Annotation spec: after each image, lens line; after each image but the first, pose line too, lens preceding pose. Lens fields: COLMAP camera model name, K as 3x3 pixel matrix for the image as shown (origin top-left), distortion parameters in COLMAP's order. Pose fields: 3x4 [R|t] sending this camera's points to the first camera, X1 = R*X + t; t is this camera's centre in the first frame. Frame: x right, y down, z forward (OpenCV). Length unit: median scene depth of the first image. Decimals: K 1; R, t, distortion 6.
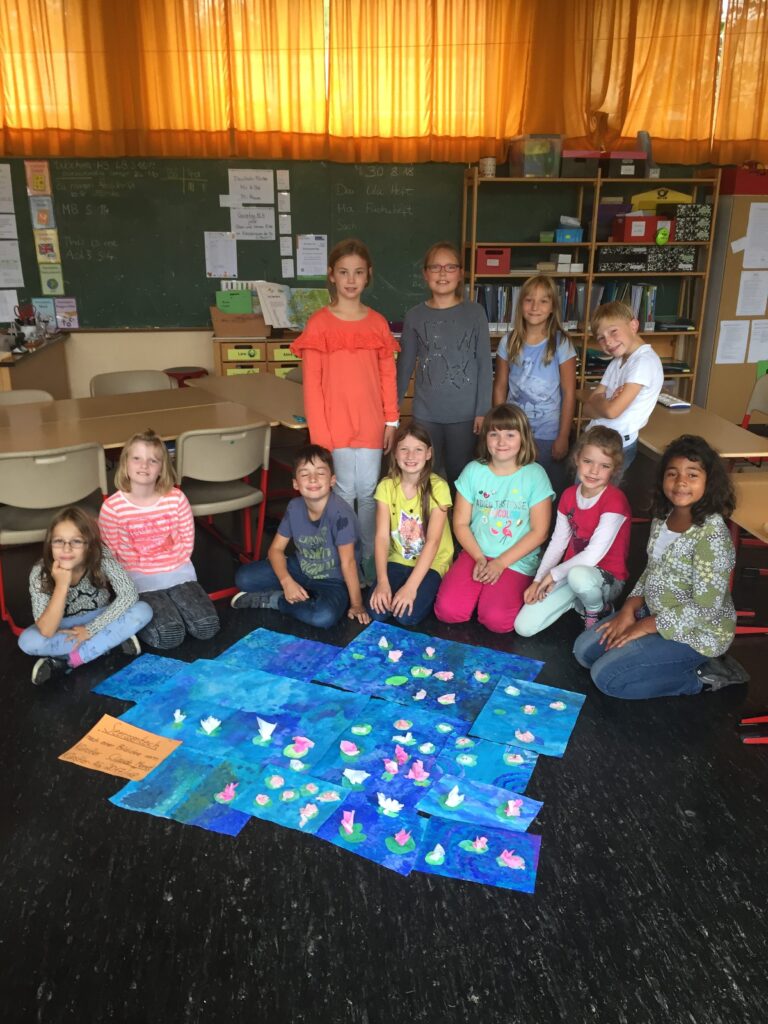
lens RADIAL K [[865.0, 0, 391.1], [0, 865.0, 510.0], [0, 0, 1]] dist [0.033567, -0.046786]
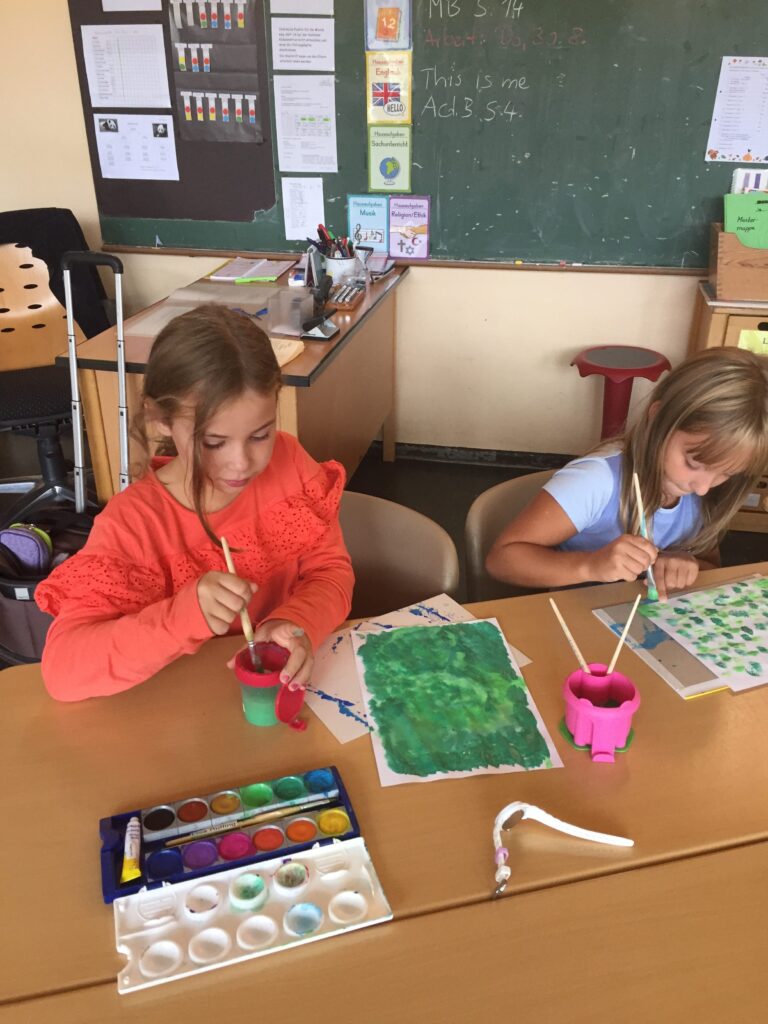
lens RADIAL K [[865.0, 0, 381.1], [0, 865.0, 513.5], [0, 0, 1]] dist [0.033567, -0.046786]
pose [[0.949315, 0.142603, -0.280117, -0.223475], [-0.102088, 0.982733, 0.154319, -0.139743], [0.297287, -0.117901, 0.947481, 0.495063]]
